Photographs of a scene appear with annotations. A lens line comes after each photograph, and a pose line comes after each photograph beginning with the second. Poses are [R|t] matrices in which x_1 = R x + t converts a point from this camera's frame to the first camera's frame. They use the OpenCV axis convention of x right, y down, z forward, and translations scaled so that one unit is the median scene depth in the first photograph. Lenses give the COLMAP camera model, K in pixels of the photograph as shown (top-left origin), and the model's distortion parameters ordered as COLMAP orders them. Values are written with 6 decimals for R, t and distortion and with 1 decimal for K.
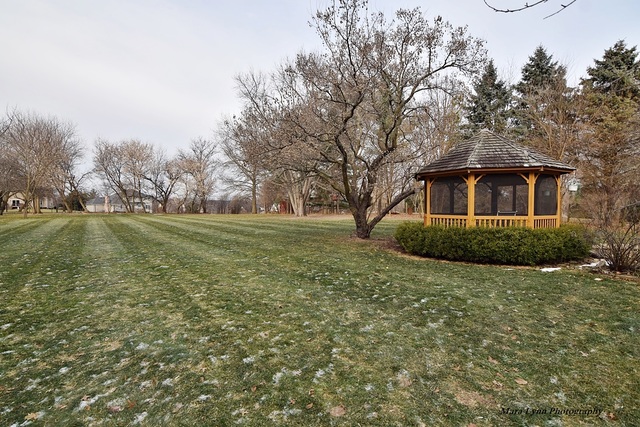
lens RADIAL K [[313.4, 0, 321.1], [0, 313.4, 210.2], [0, 0, 1]] dist [-0.014959, 0.000247]
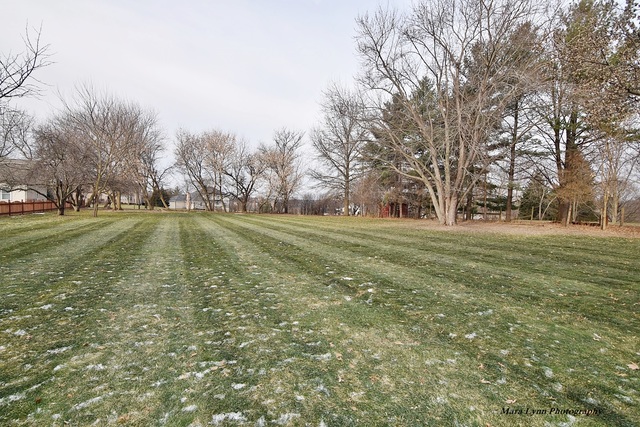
lens RADIAL K [[313.4, 0, 319.3], [0, 313.4, 213.9], [0, 0, 1]] dist [-0.014959, 0.000247]
pose [[0.978045, 0.027561, -0.206562, -0.109975], [-0.025745, 0.999603, 0.011478, -0.003100], [0.206797, -0.005908, 0.978366, 0.169694]]
